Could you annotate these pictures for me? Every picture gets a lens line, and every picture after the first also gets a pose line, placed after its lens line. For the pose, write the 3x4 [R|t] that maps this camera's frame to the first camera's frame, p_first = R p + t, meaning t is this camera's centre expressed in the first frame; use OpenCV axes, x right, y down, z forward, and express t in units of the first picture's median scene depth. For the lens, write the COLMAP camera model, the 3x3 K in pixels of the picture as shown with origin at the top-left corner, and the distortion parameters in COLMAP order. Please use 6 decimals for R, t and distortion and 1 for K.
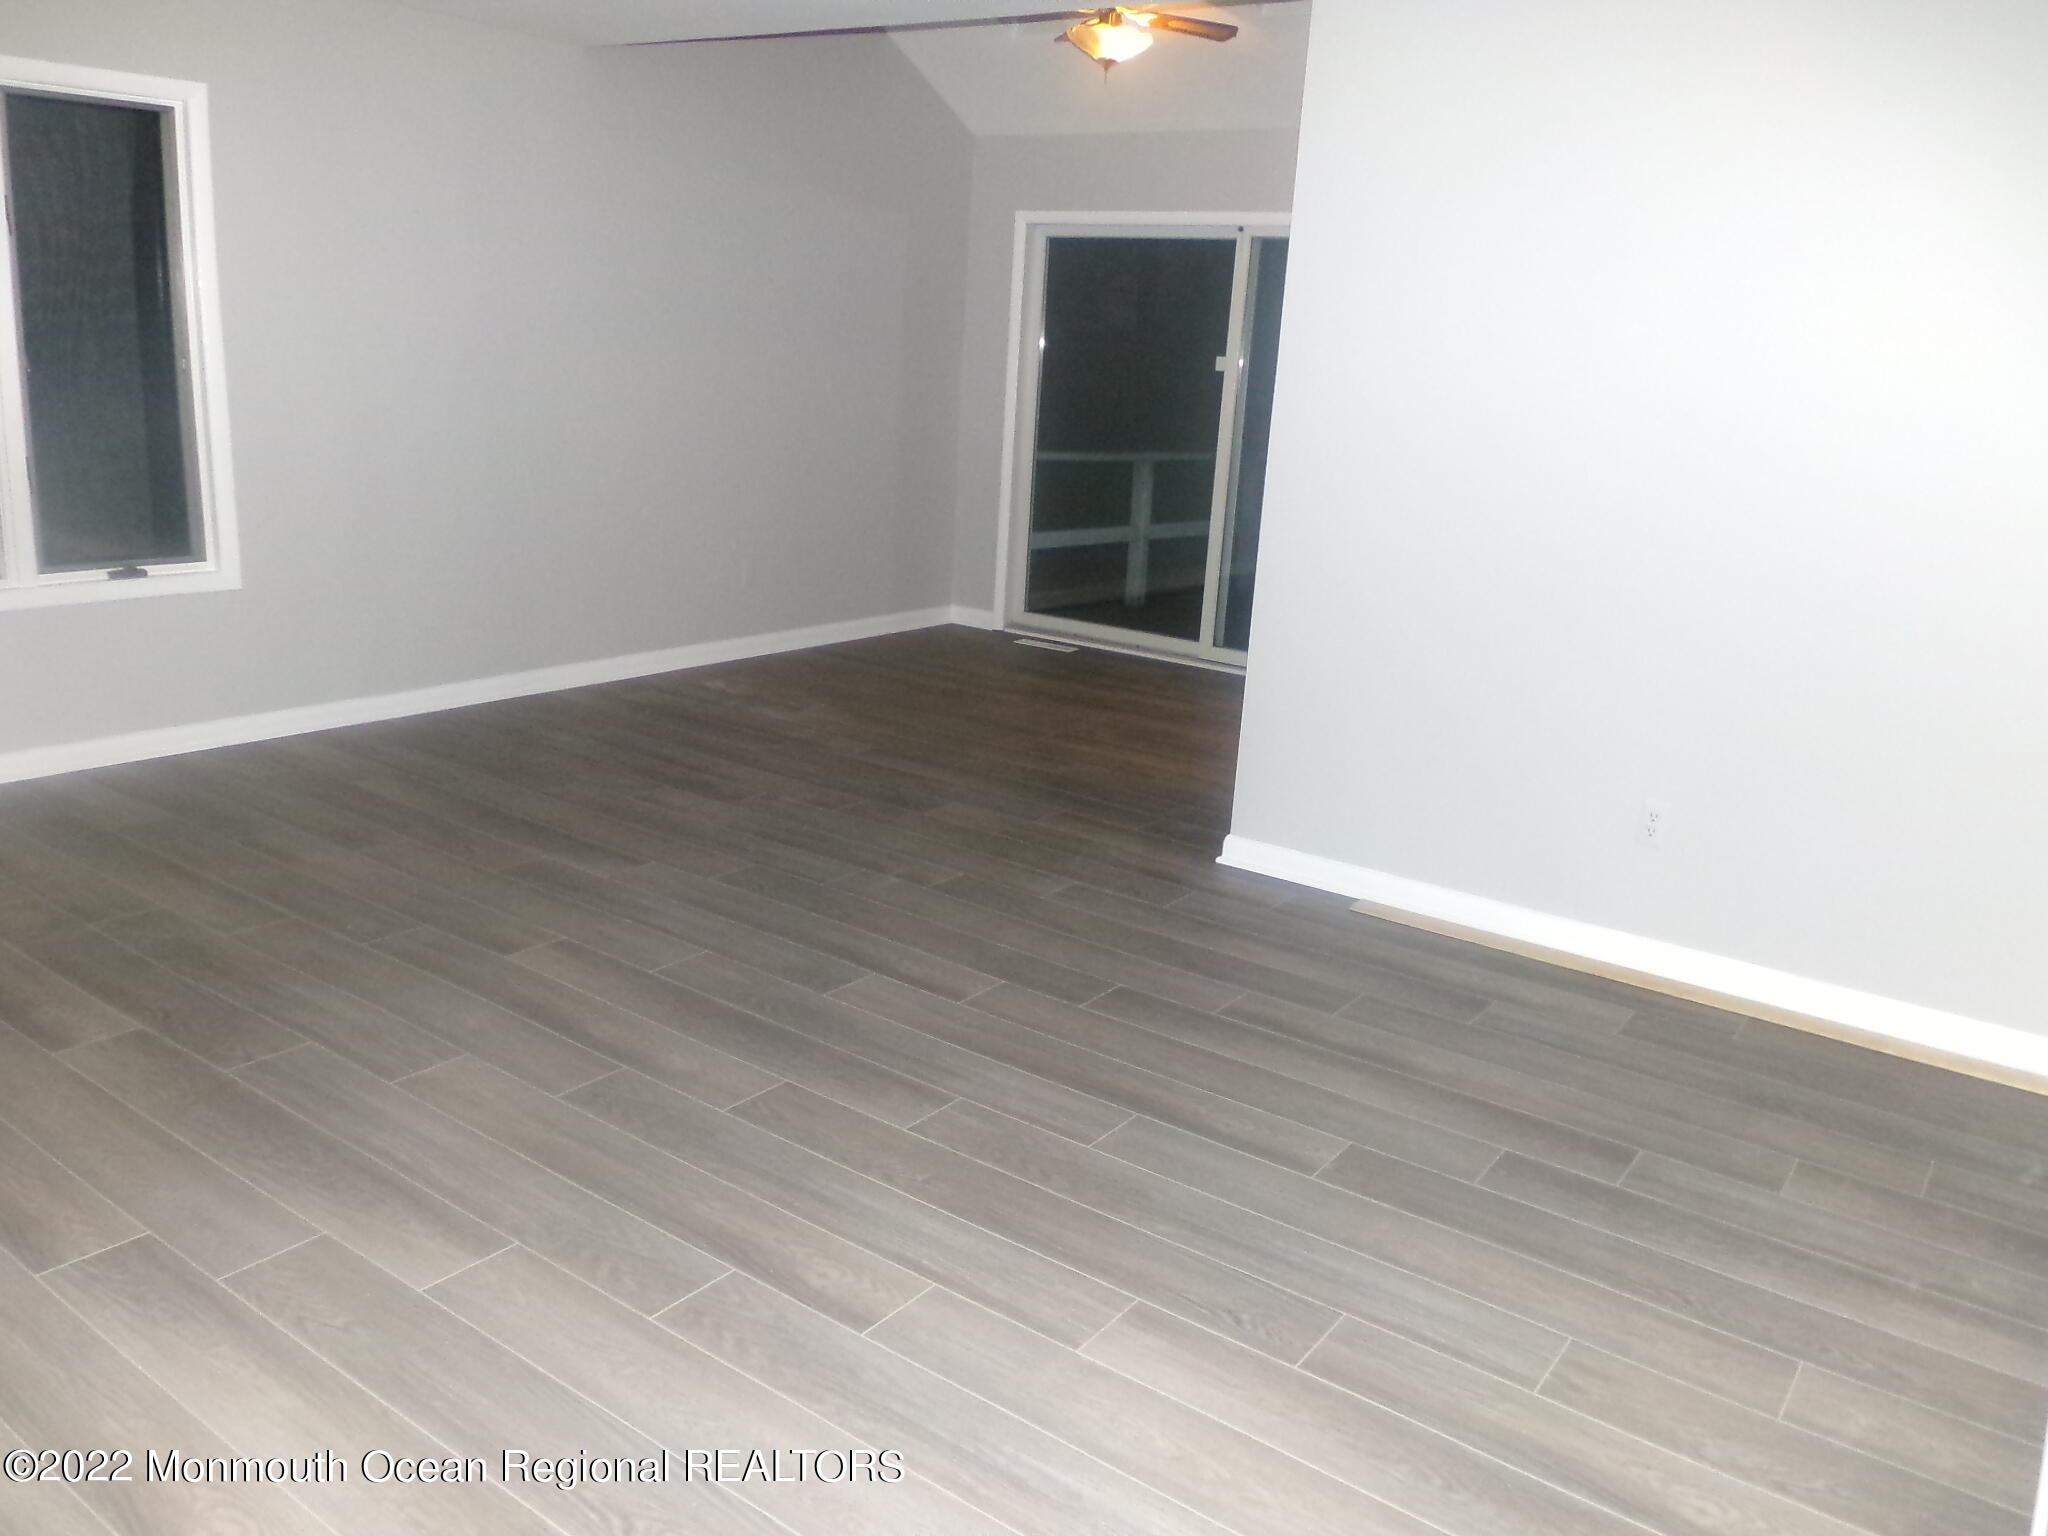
lens RADIAL K [[1591.0, 0, 1005.4], [0, 1591.0, 780.8], [0, 0, 1]] dist [-0.005095, -0.005152]
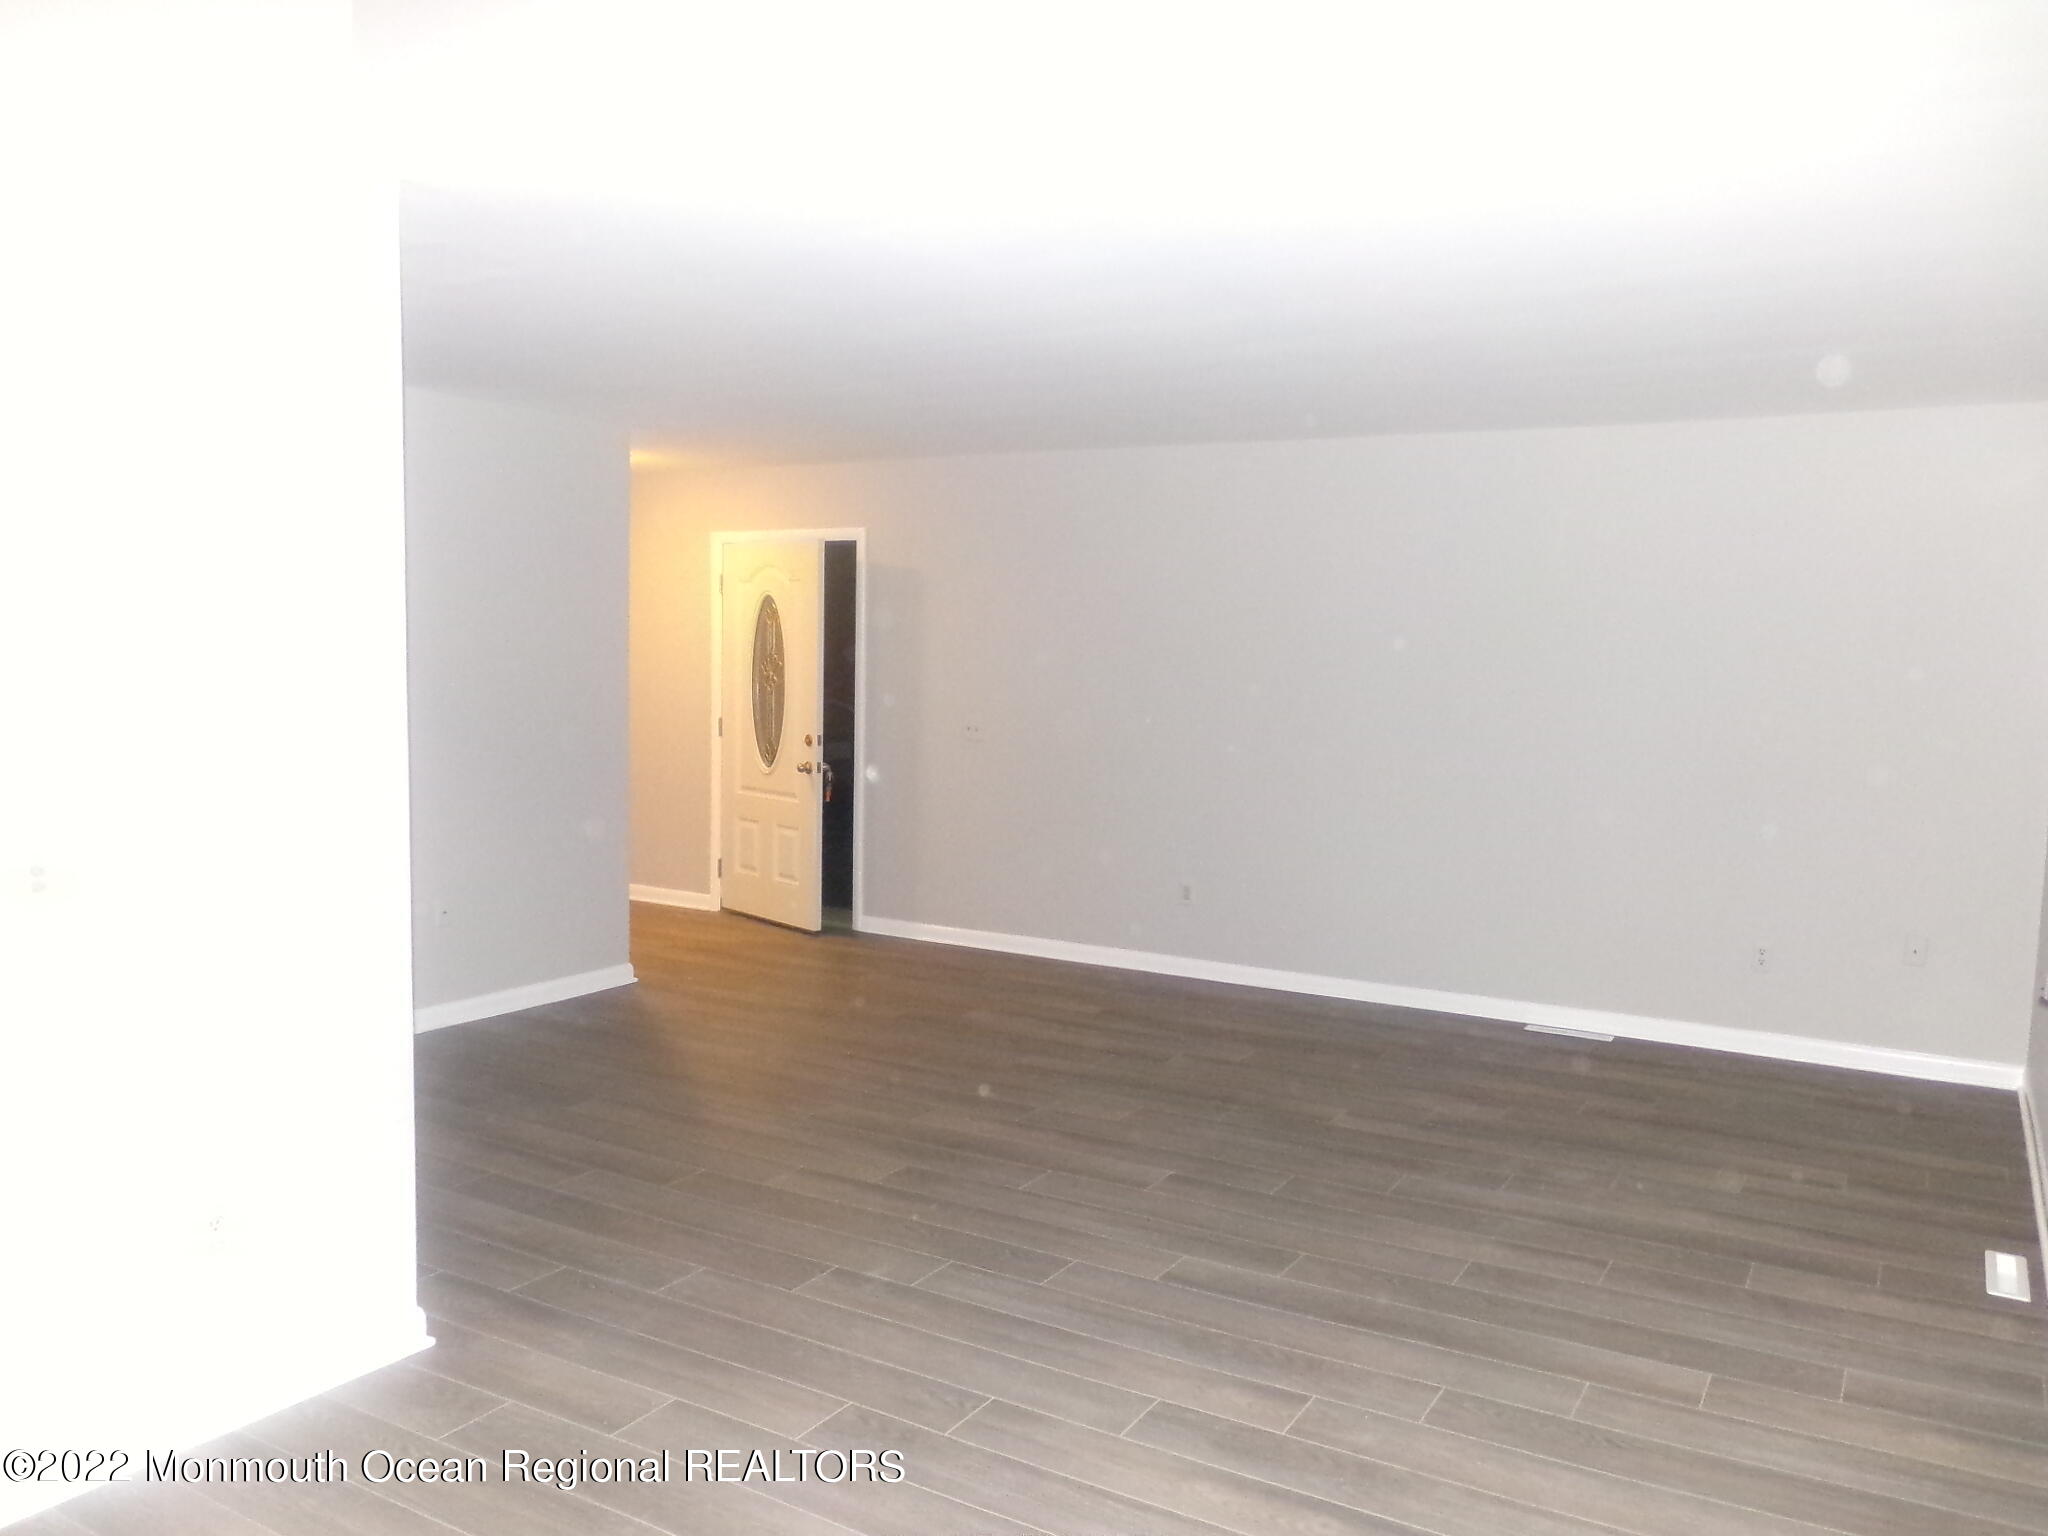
lens RADIAL K [[1591.0, 0, 1005.4], [0, 1591.0, 780.8], [0, 0, 1]] dist [-0.005095, -0.005152]
pose [[-0.992322, -0.067335, -0.103749, -0.031132], [-0.098717, 0.936543, 0.336367, -0.455565], [0.074516, 0.344026, -0.935999, 1.616544]]
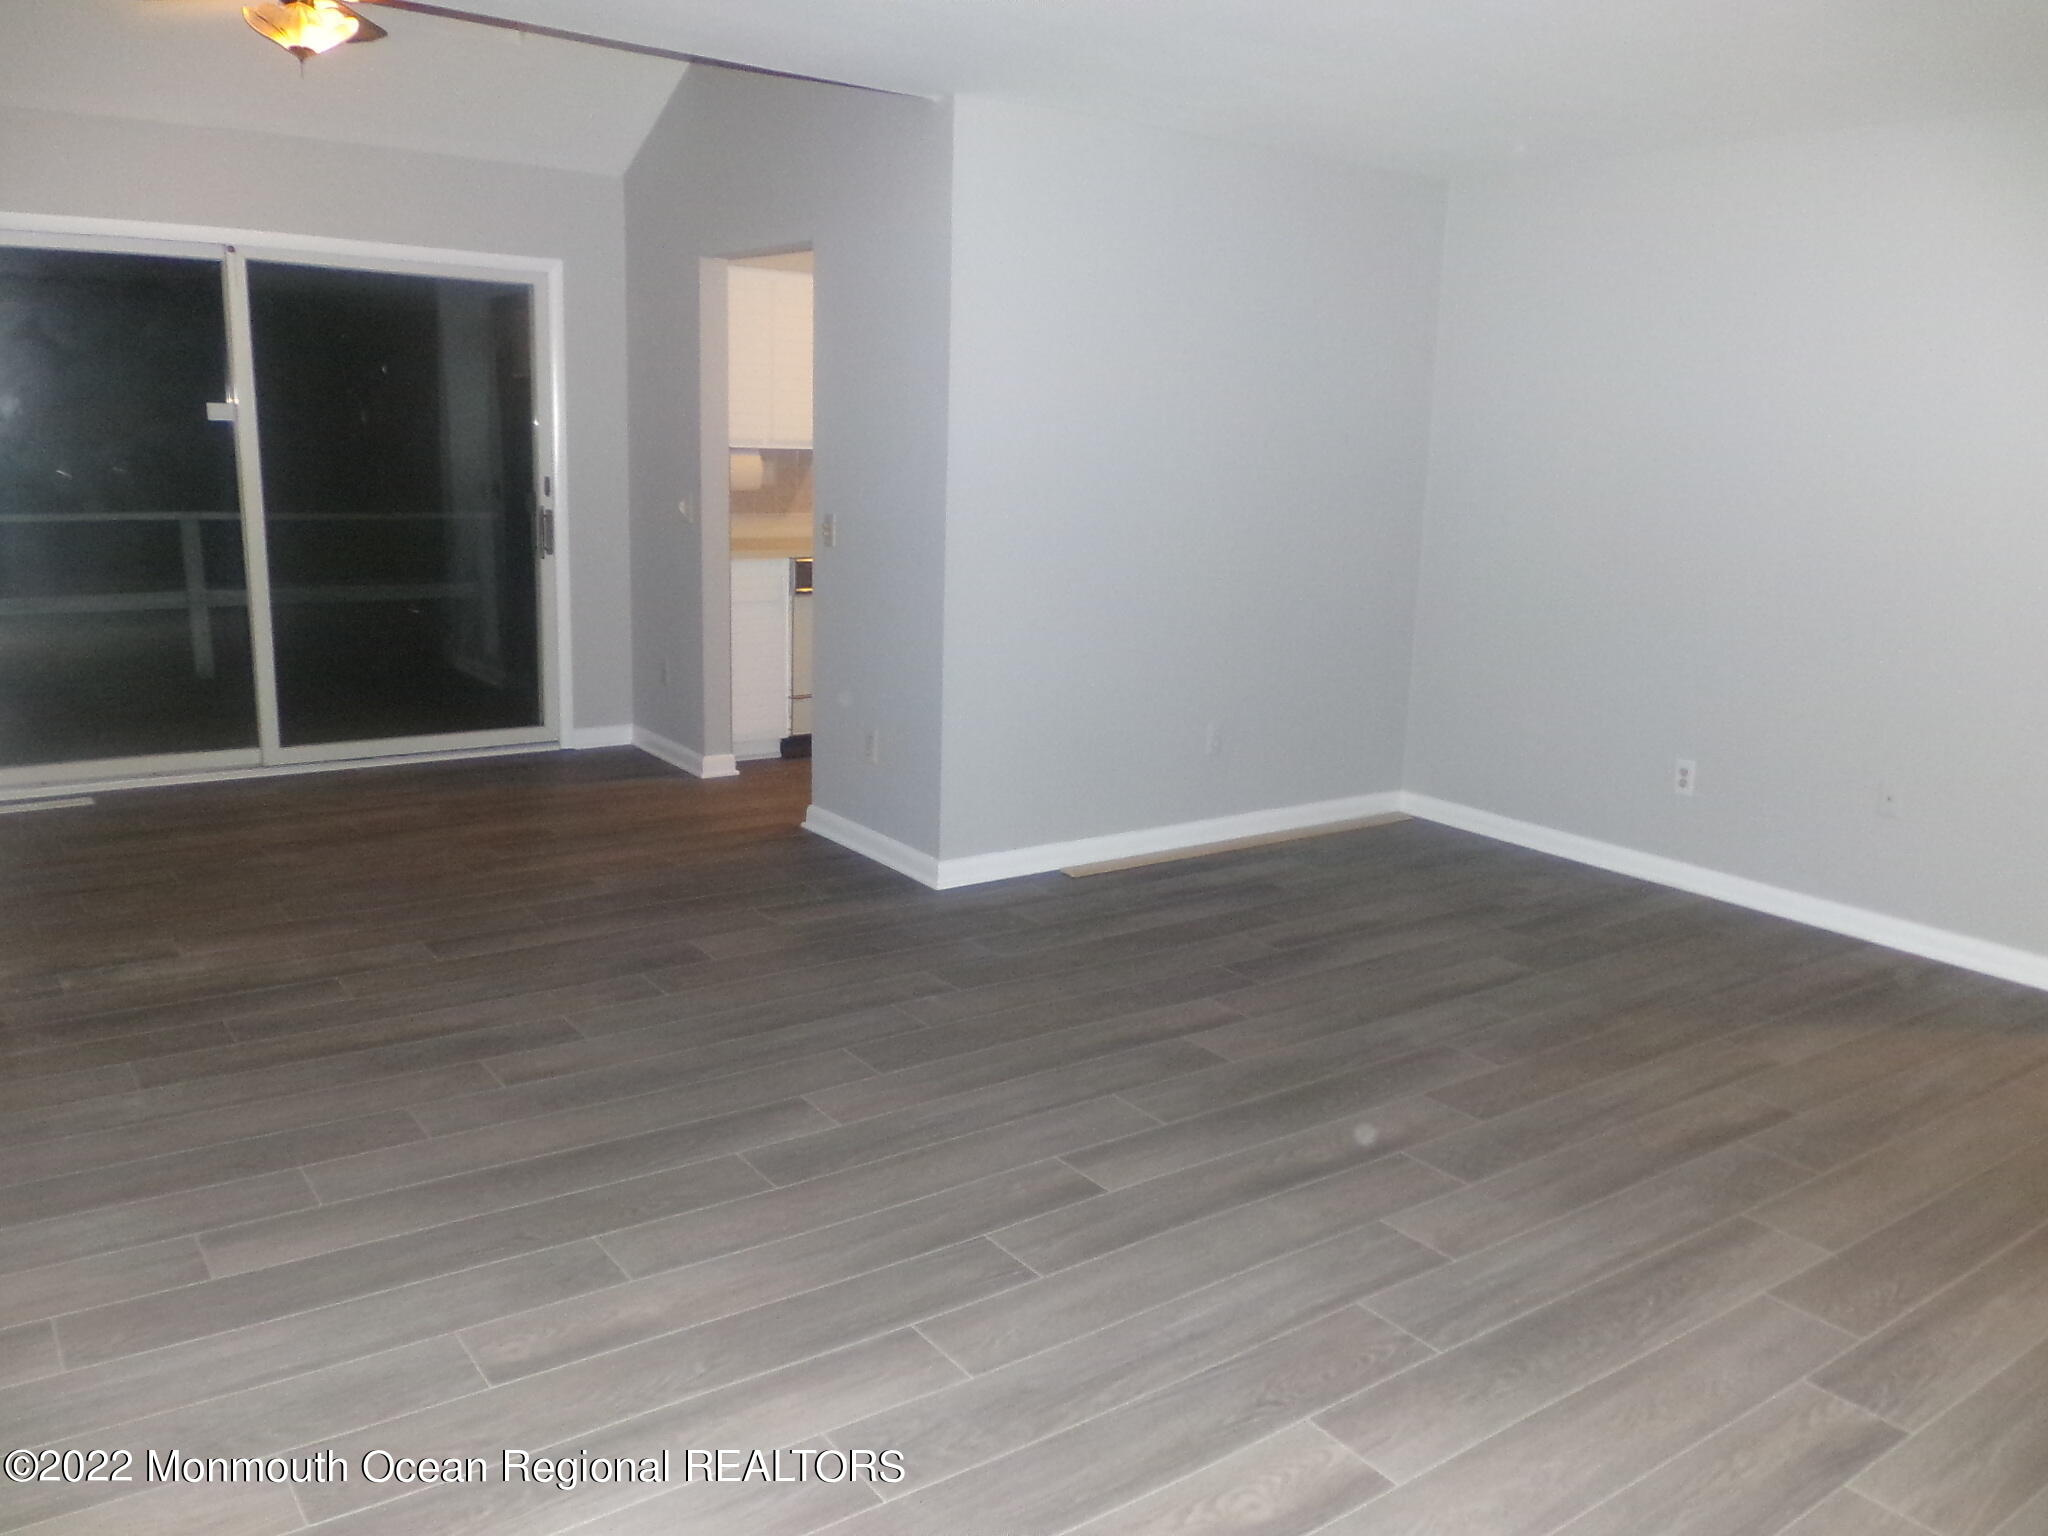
lens RADIAL K [[1591.0, 0, 1005.4], [0, 1591.0, 780.8], [0, 0, 1]] dist [-0.005095, -0.005152]
pose [[0.313652, -0.252288, 0.915409, -0.827291], [0.238342, 0.954111, 0.181290, -0.205486], [-0.919138, 0.161319, 0.359390, 0.567279]]
